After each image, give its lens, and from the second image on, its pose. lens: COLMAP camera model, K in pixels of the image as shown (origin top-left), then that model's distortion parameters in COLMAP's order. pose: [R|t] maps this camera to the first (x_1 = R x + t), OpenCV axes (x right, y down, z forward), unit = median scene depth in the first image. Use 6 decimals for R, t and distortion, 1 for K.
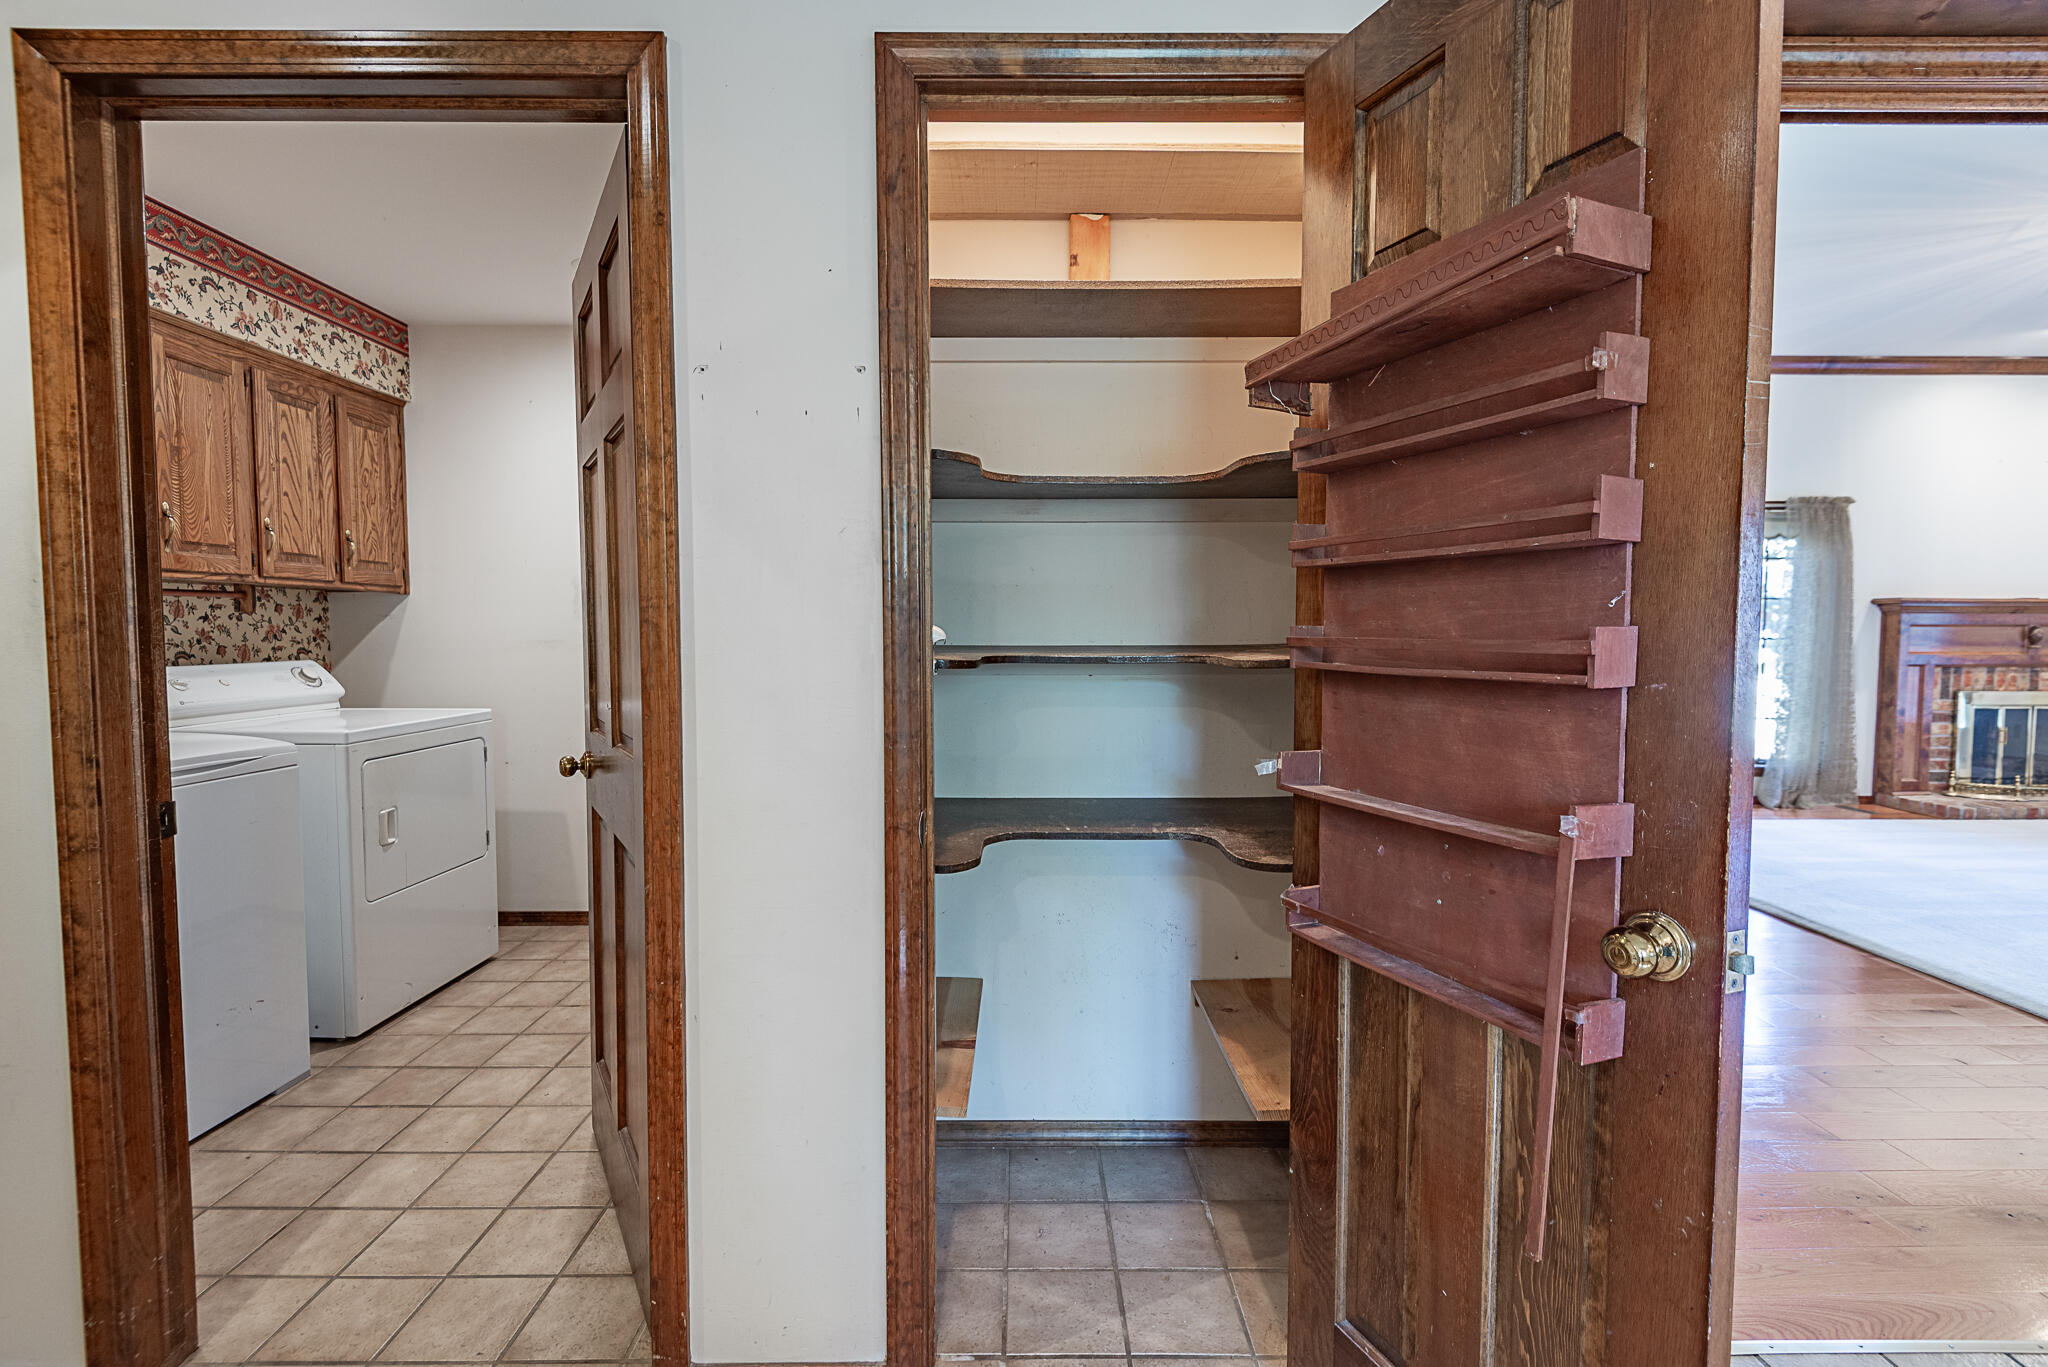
lens RADIAL K [[938.7, 0, 1027.0], [0, 938.7, 670.4], [0, 0, 1]] dist [0.028645, -0.016552]
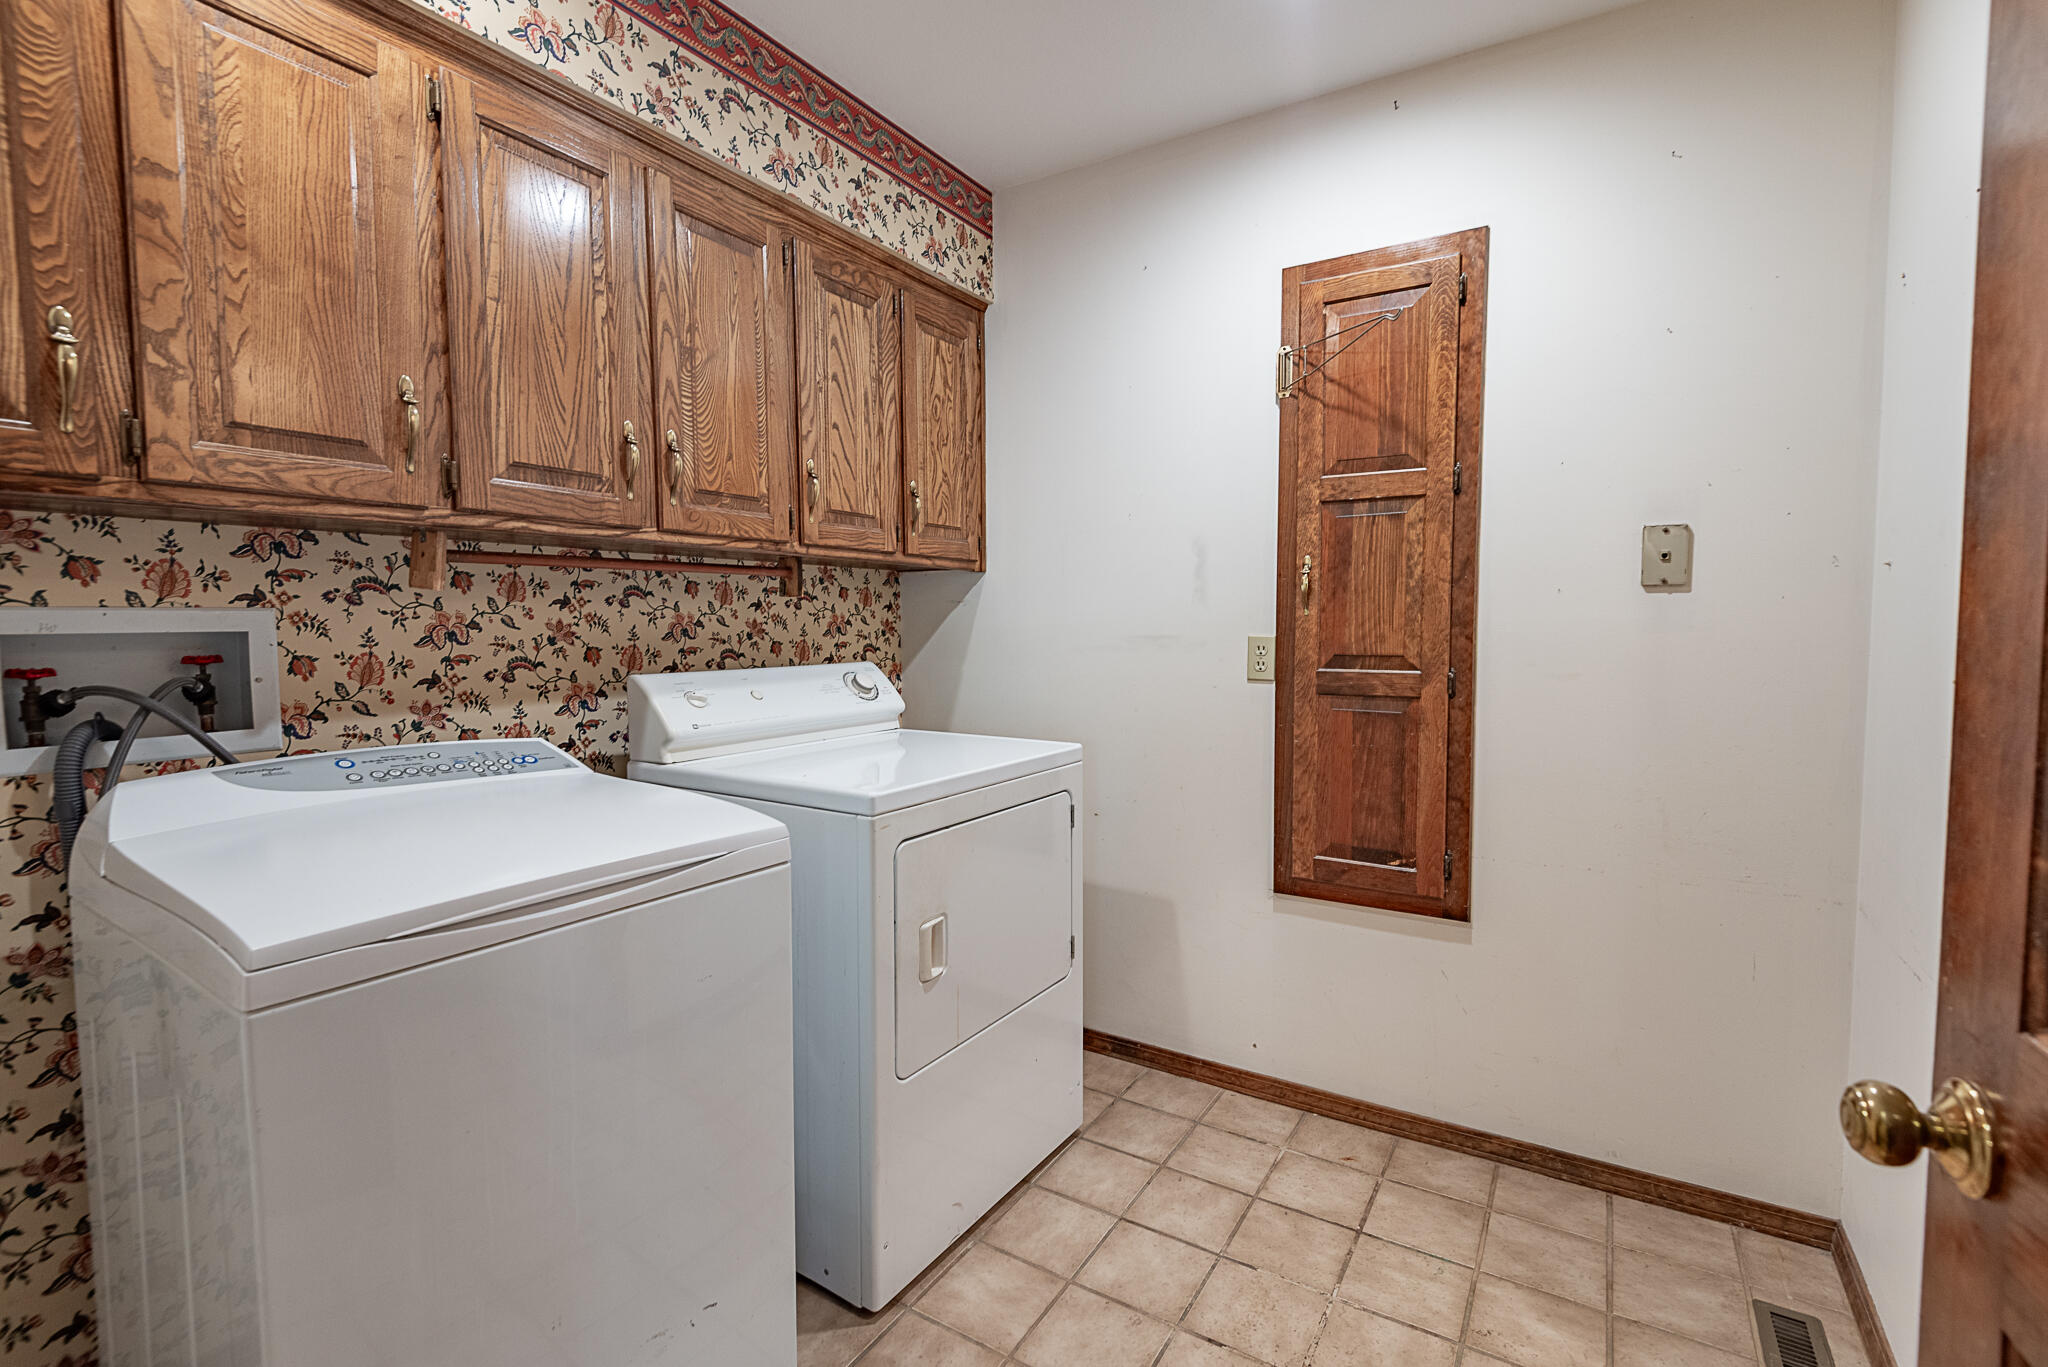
lens RADIAL K [[938.7, 0, 1023.9], [0, 938.7, 678.8], [0, 0, 1]] dist [0.028645, -0.016552]
pose [[0.845507, 0.032093, -0.532999, -0.276700], [-0.022311, 0.999444, 0.024786, -0.019347], [0.533498, -0.009065, 0.845753, 0.467338]]
